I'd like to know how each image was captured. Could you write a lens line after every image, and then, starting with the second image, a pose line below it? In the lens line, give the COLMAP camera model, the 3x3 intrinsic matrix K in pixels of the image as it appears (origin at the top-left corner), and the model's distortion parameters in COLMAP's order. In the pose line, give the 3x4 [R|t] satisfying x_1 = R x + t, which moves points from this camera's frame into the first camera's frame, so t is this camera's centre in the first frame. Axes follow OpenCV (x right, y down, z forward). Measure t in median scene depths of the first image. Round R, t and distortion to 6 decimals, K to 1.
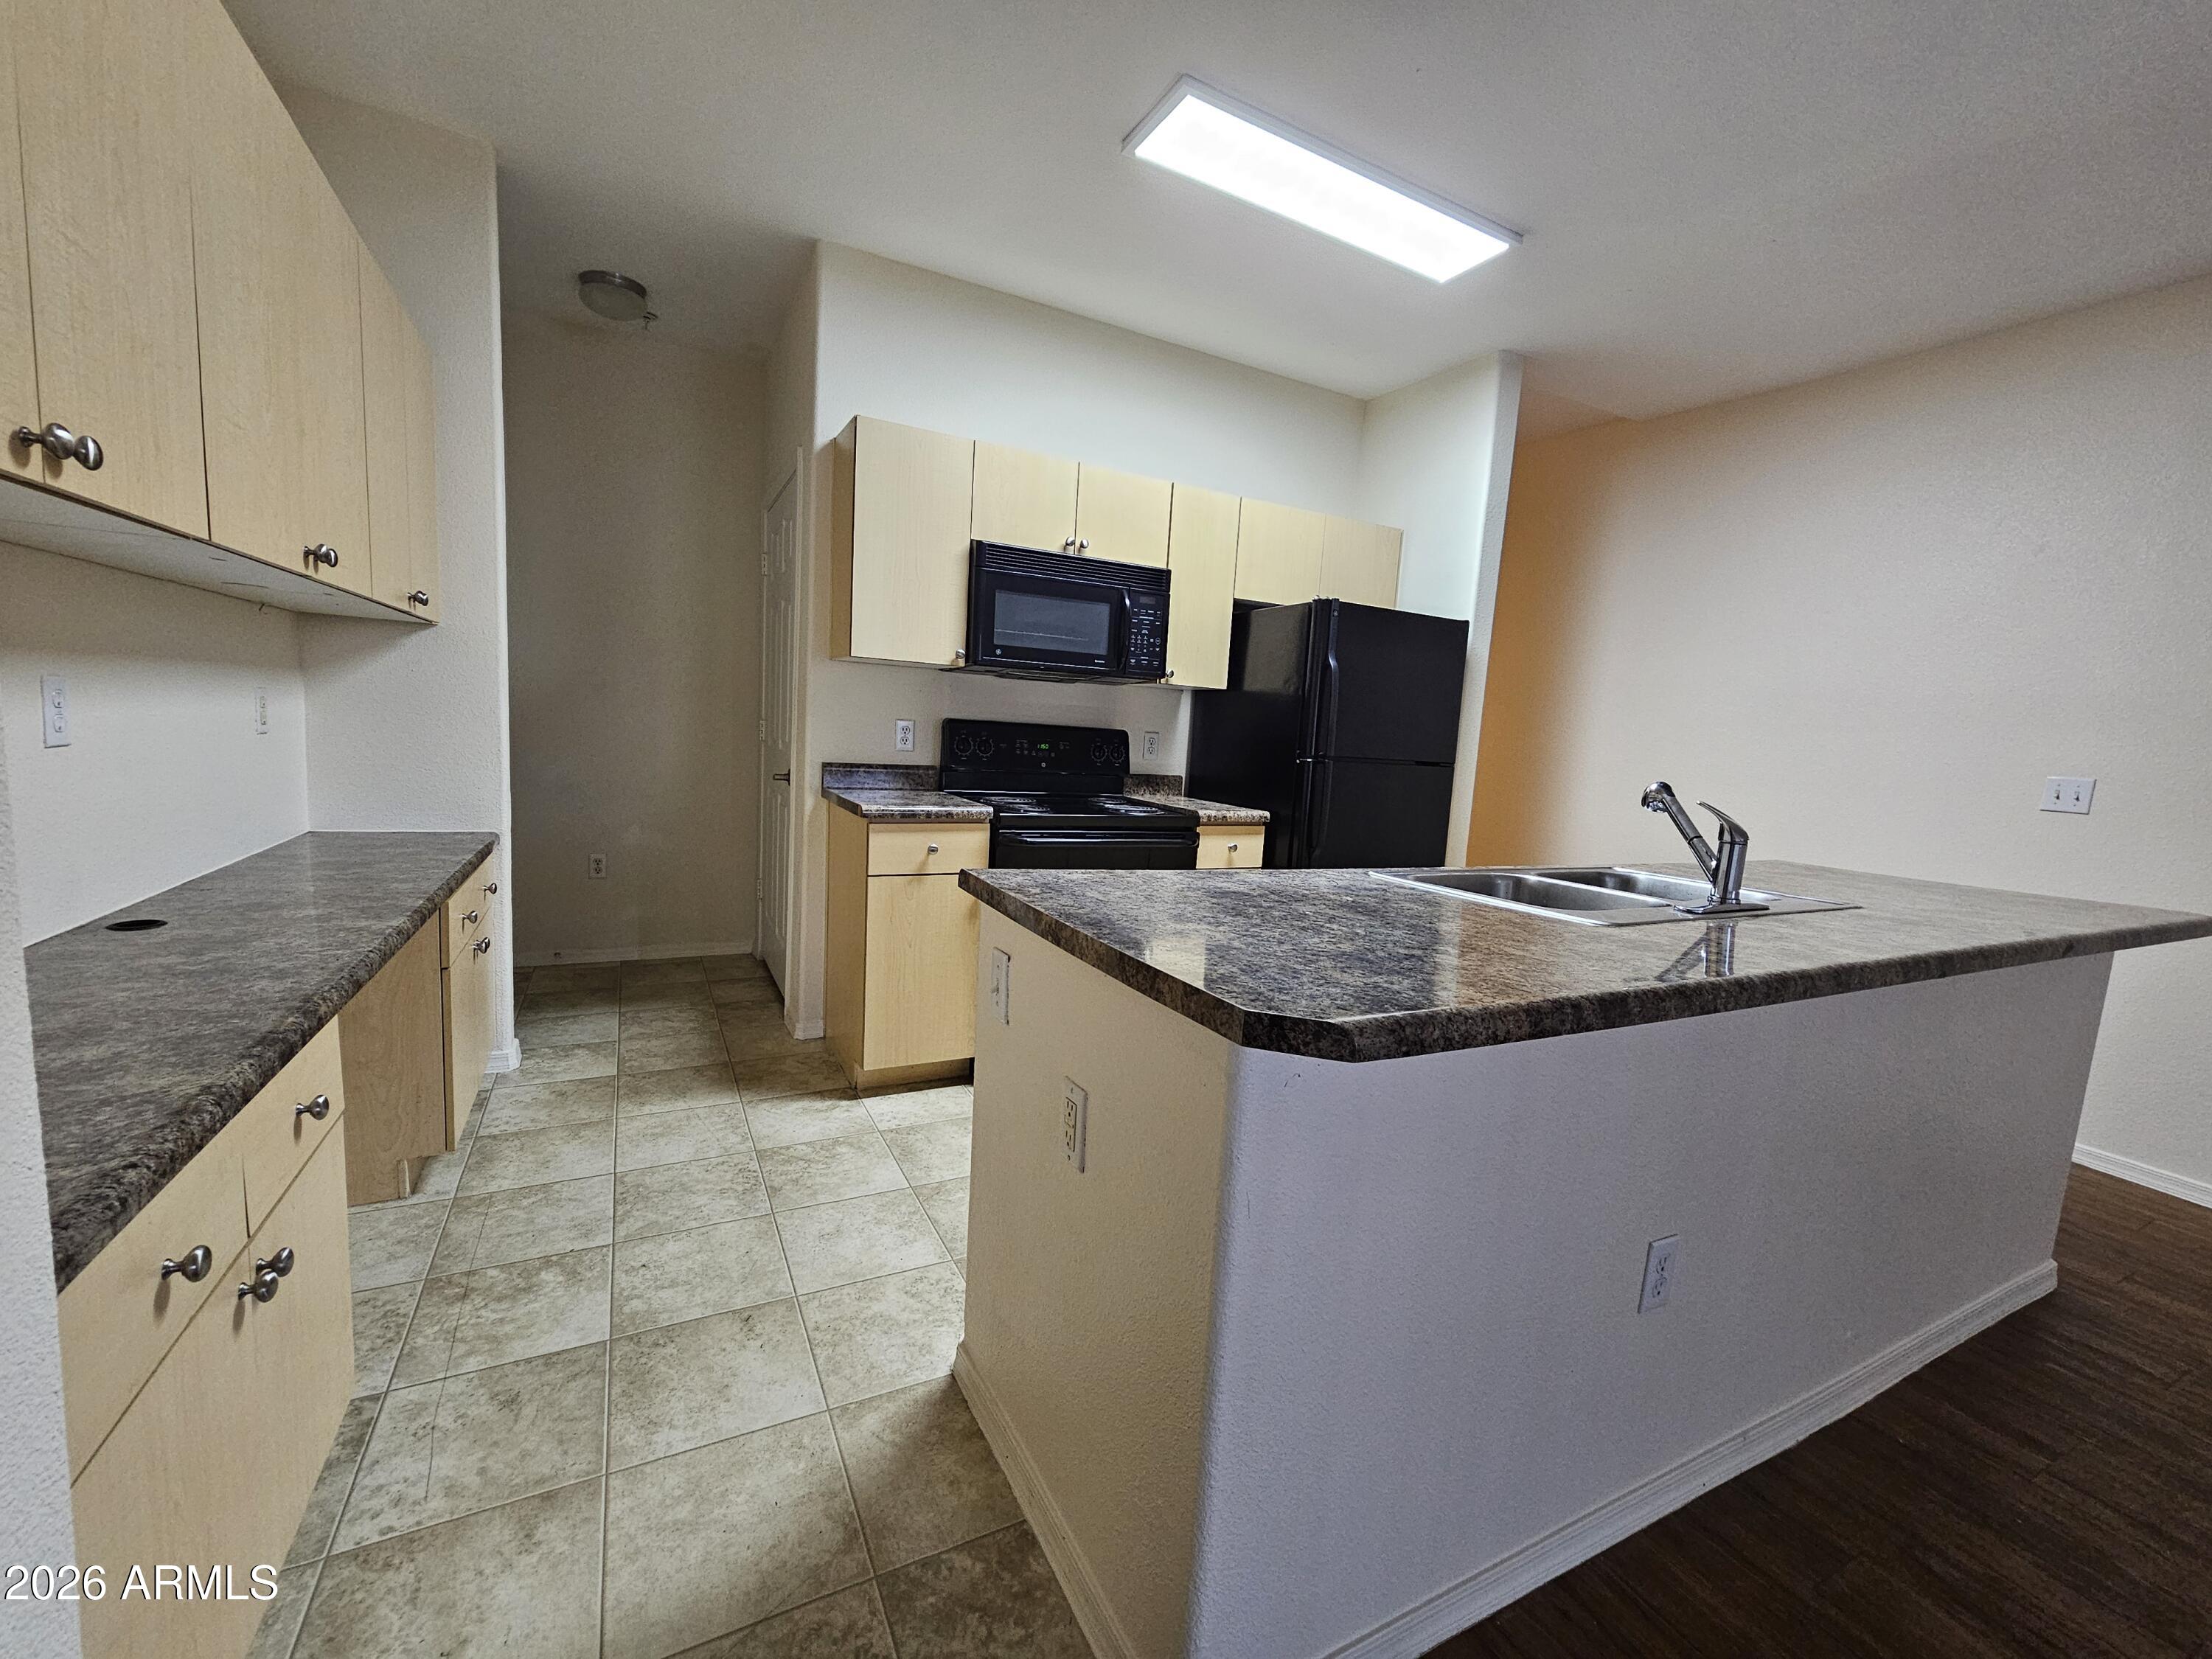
lens RADIAL K [[898.9, 0, 1111.7], [0, 898.9, 841.2], [0, 0, 1]] dist [-0.001256, 0.000856]
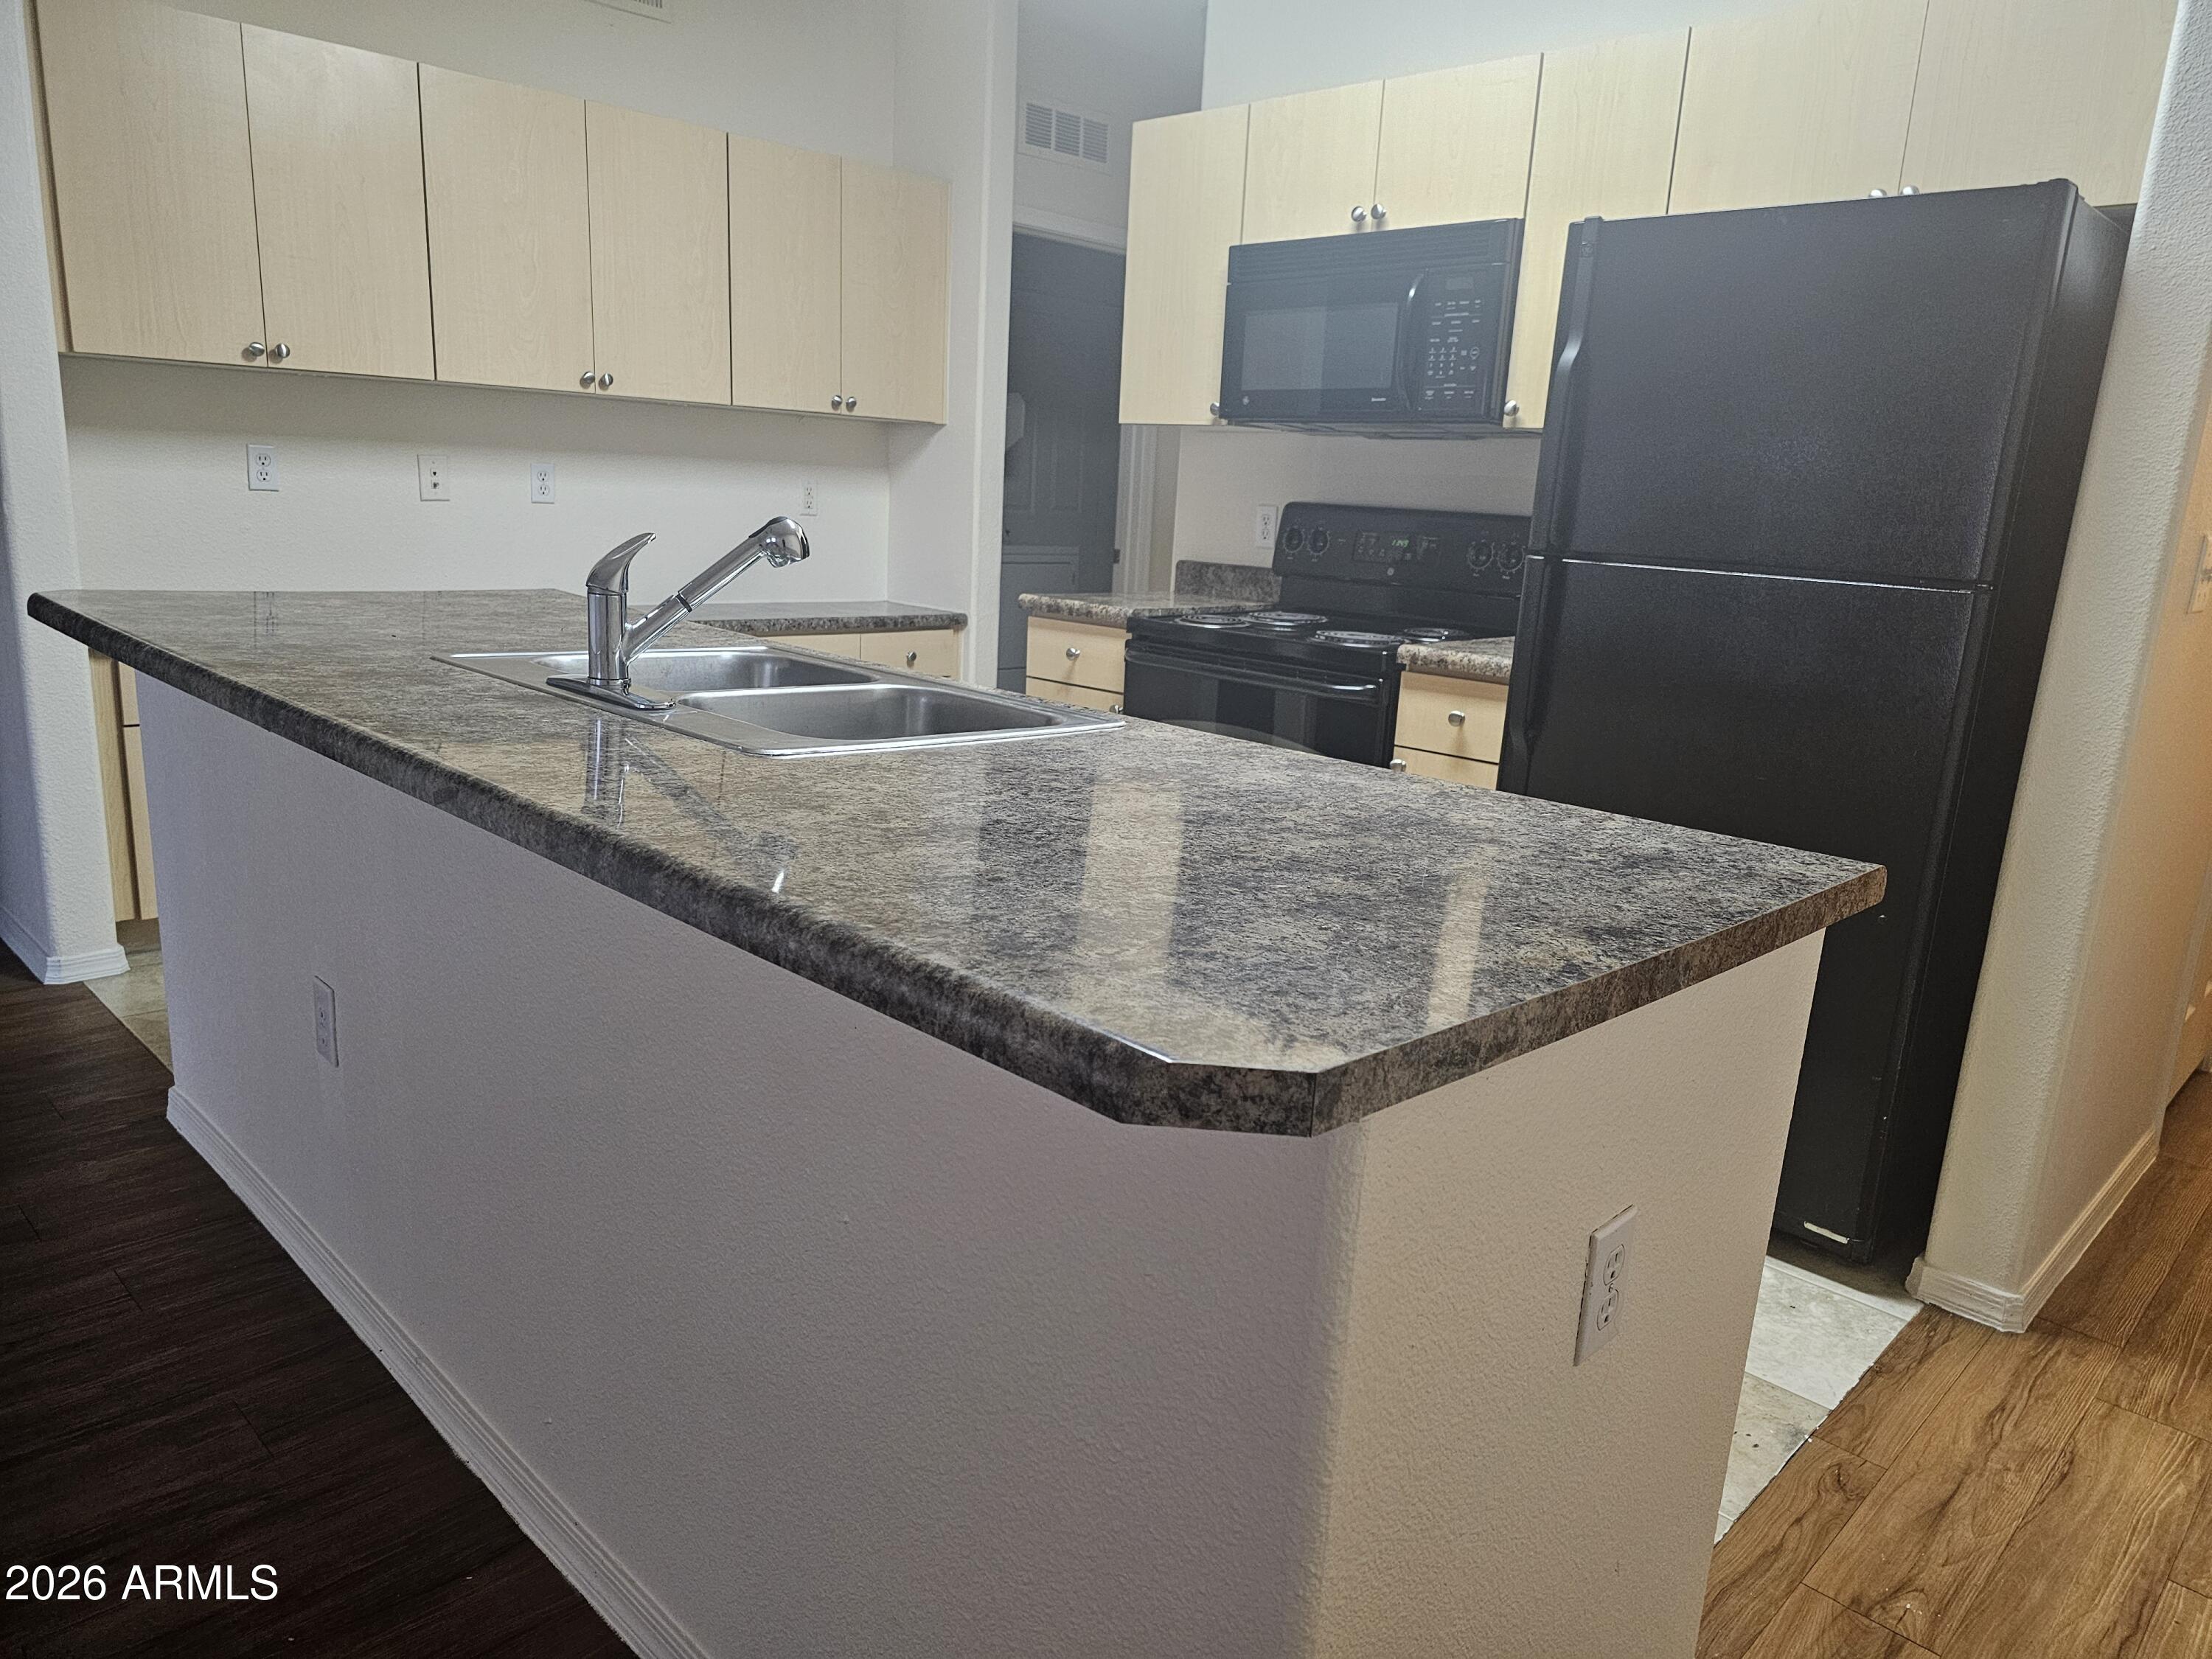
lens RADIAL K [[1483.2, 0, 1107.0], [0, 1483.2, 823.9], [0, 0, 1]] dist [0.033199, -0.004646]
pose [[0.308641, 0.166689, -0.936459, 1.001434], [-0.154043, 0.980288, 0.123720, -0.010465], [0.938622, 0.106070, 0.328235, 0.545236]]
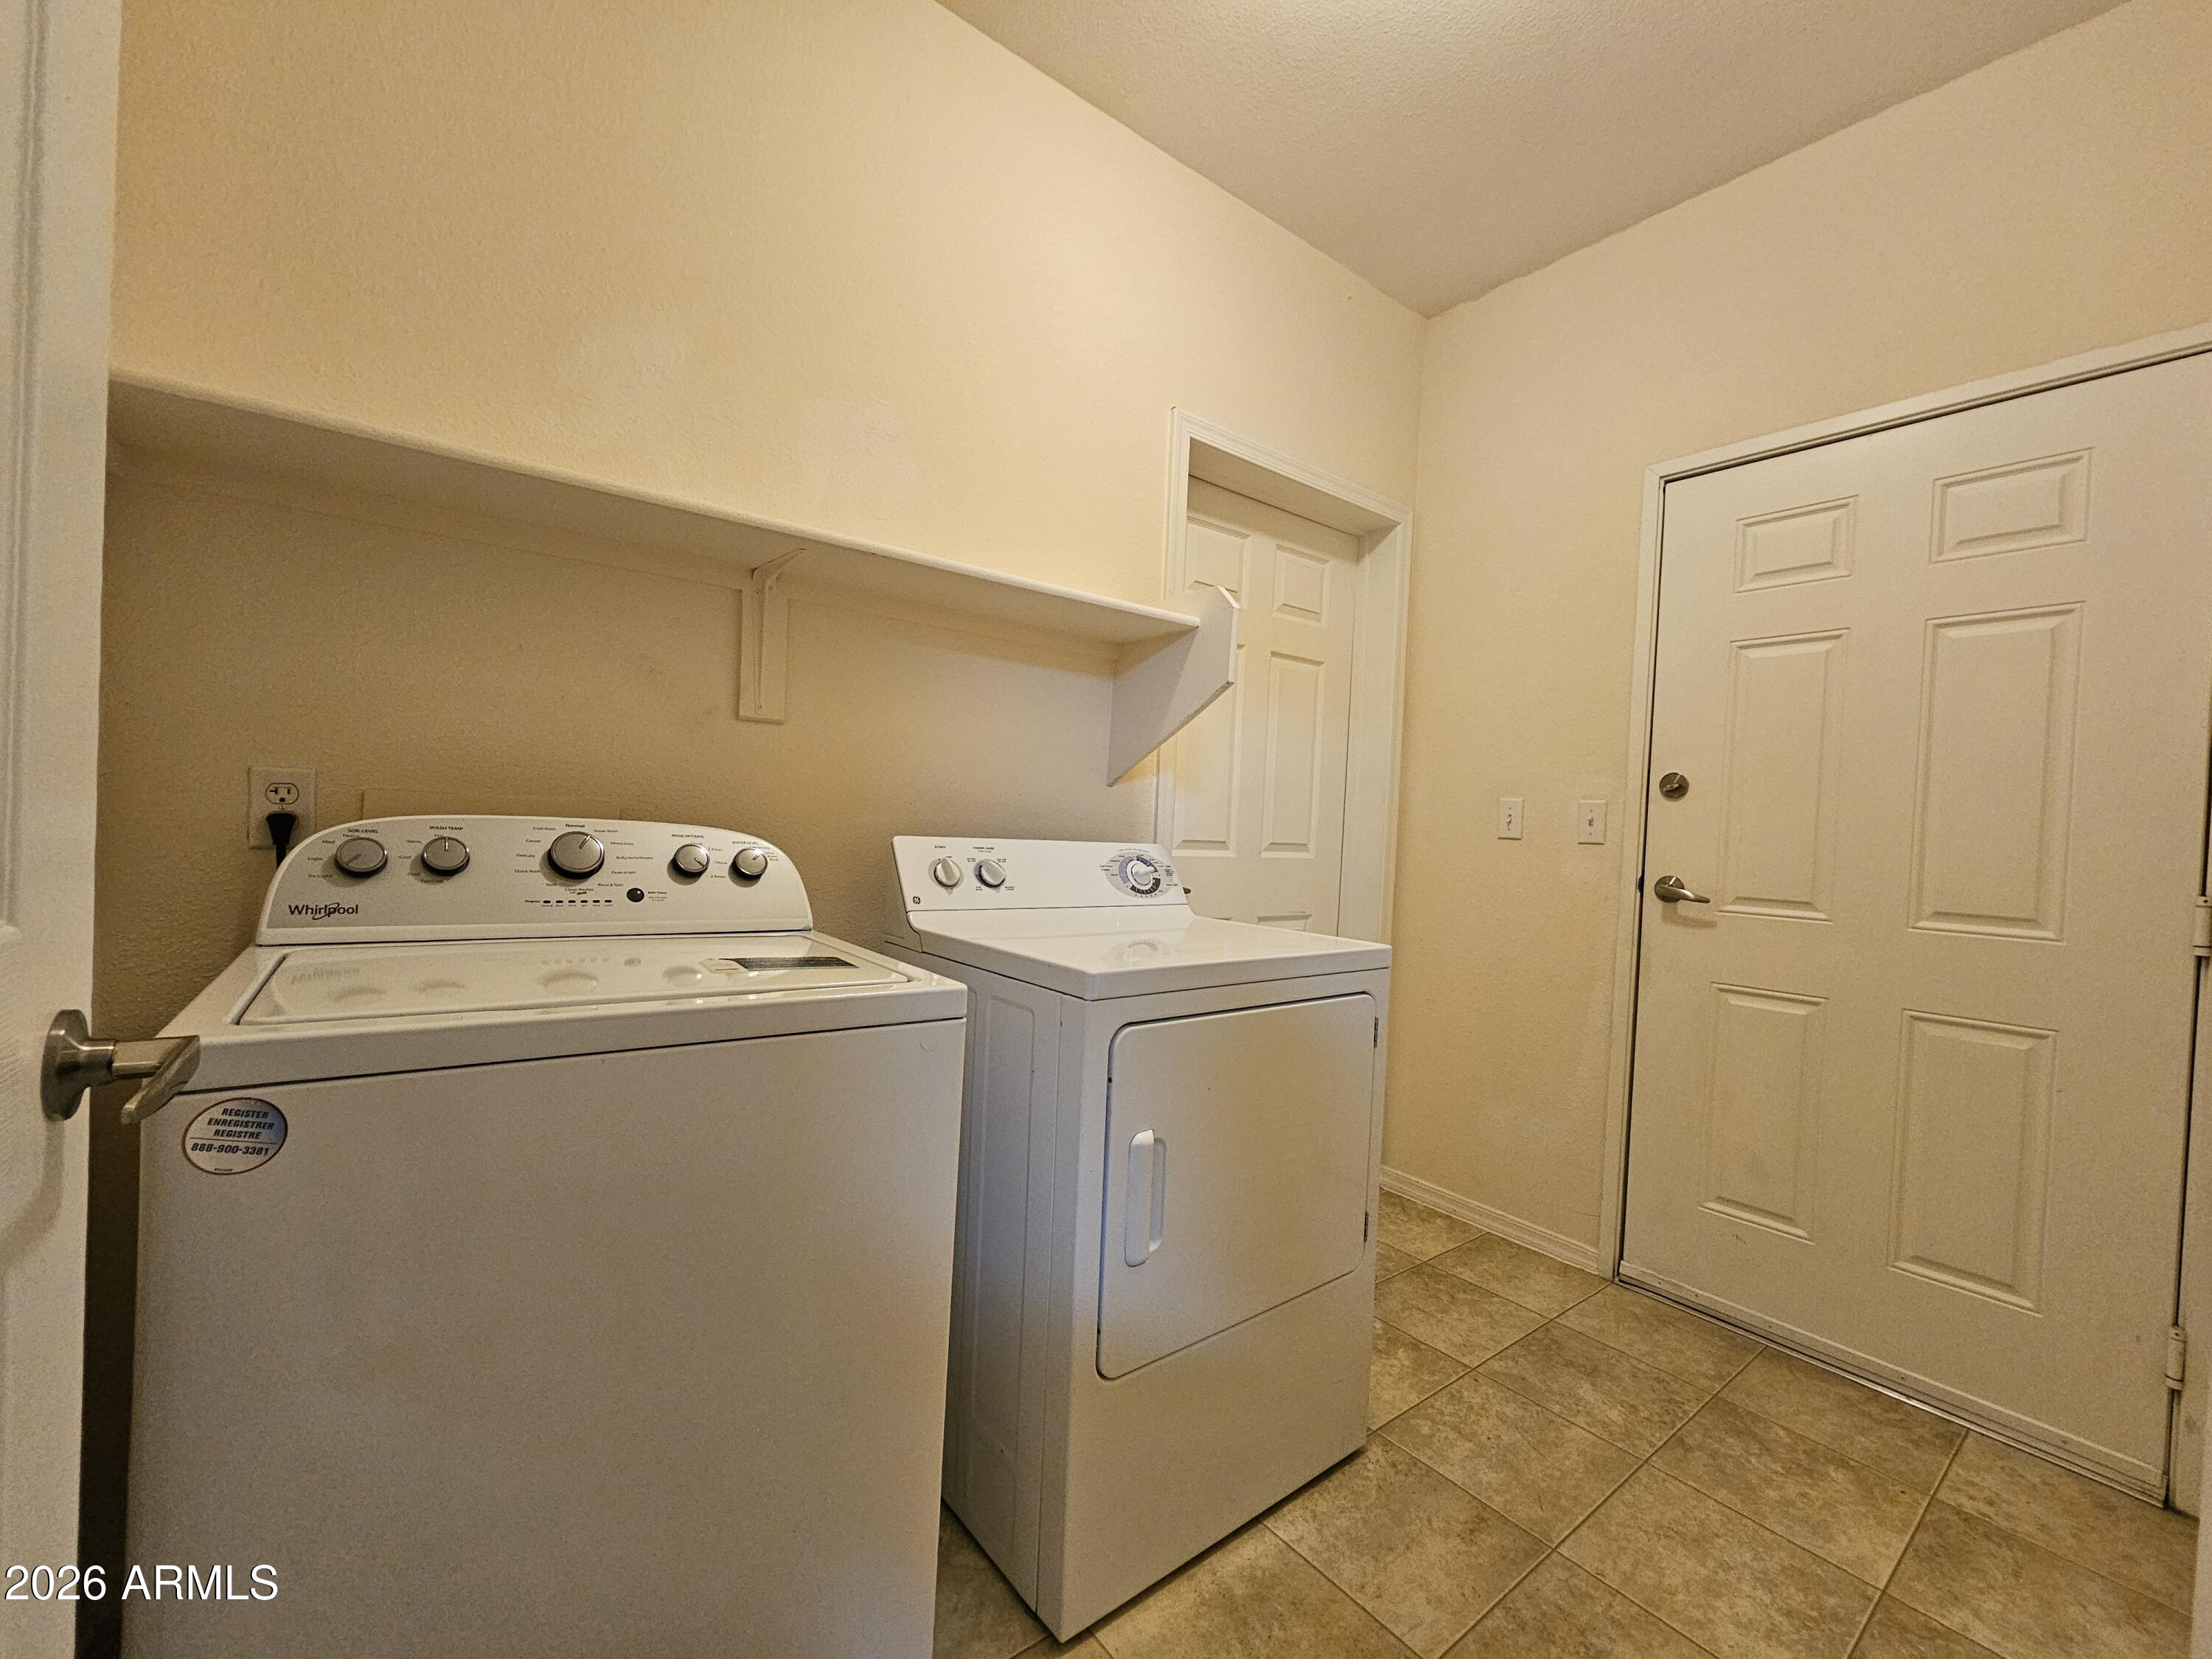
lens RADIAL K [[898.9, 0, 1111.0], [0, 898.9, 832.8], [0, 0, 1]] dist [-0.001256, 0.000856]
pose [[0.177338, -0.041844, -0.983260, 0.221888], [-0.157369, 0.985034, -0.070302, 0.010552], [0.971487, 0.167202, 0.168099, 0.247045]]
